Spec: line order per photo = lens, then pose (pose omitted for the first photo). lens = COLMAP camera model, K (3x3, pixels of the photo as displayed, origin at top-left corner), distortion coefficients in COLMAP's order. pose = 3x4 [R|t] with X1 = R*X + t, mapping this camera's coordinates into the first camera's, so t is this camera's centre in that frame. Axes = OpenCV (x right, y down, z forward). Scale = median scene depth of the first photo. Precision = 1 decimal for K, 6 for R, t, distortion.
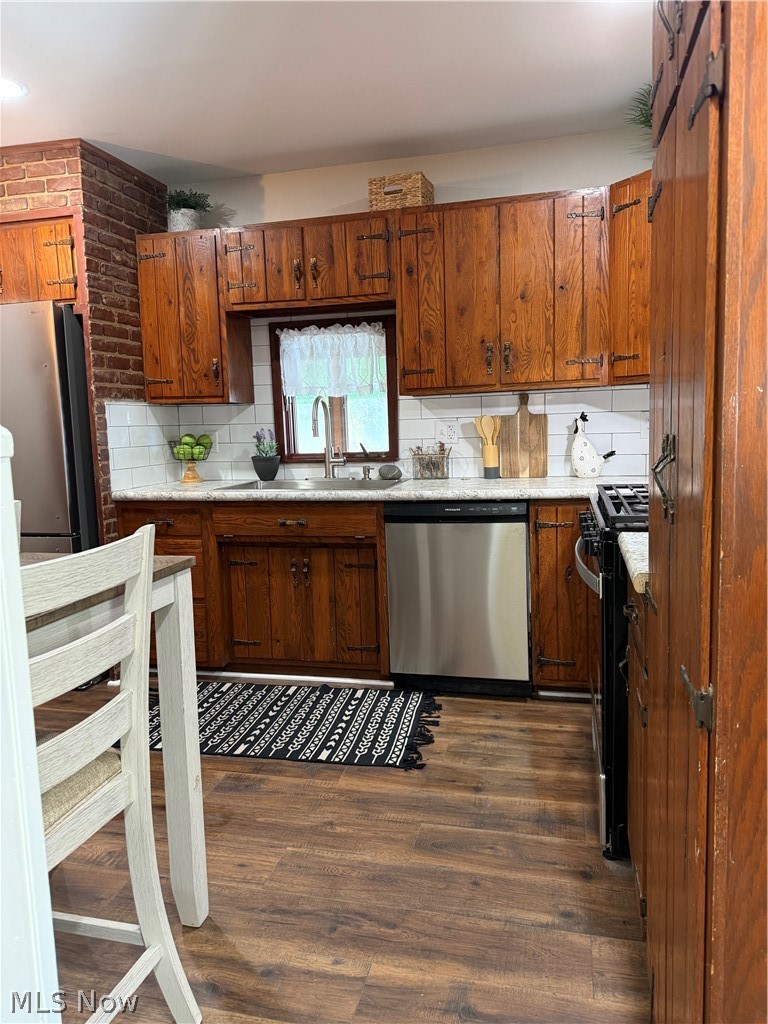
lens RADIAL K [[707.9, 0, 380.9], [0, 707.9, 508.1], [0, 0, 1]] dist [0.034939, -0.050173]
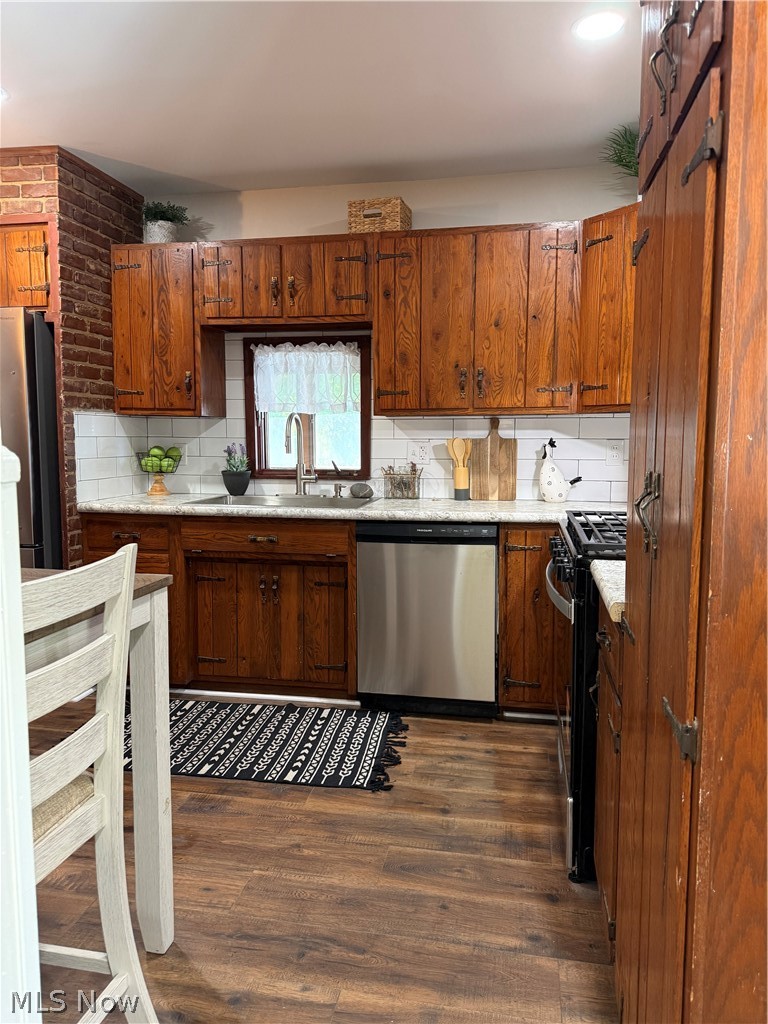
lens RADIAL K [[707.9, 0, 382.9], [0, 707.9, 508.2], [0, 0, 1]] dist [0.034939, -0.050173]
pose [[0.997939, 0.027331, 0.058051, -0.017609], [-0.026113, 0.999425, -0.021638, -0.006813], [-0.058609, 0.020078, 0.998079, -0.004409]]
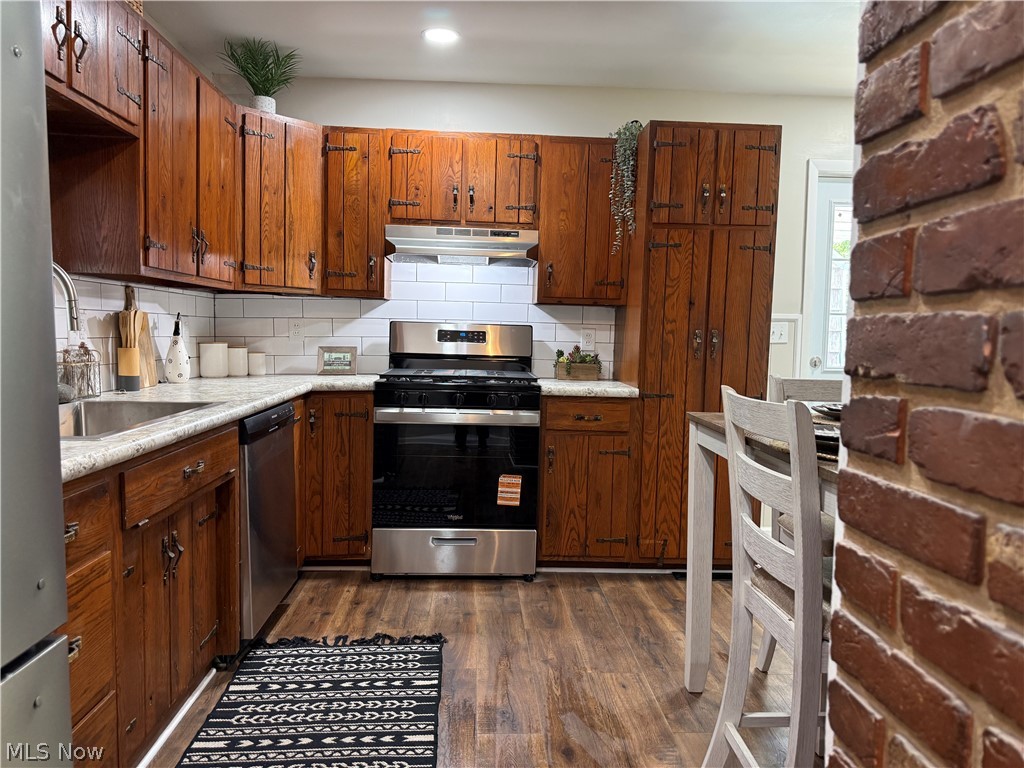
lens RADIAL K [[707.9, 0, 508.2], [0, 707.9, 380.8], [0, 0, 1]] dist [0.034939, -0.050173]
pose [[-0.265268, -0.041843, 0.963266, -0.886836], [0.122894, 0.989442, 0.076823, -0.079654], [-0.956311, 0.138759, -0.257325, 0.997378]]
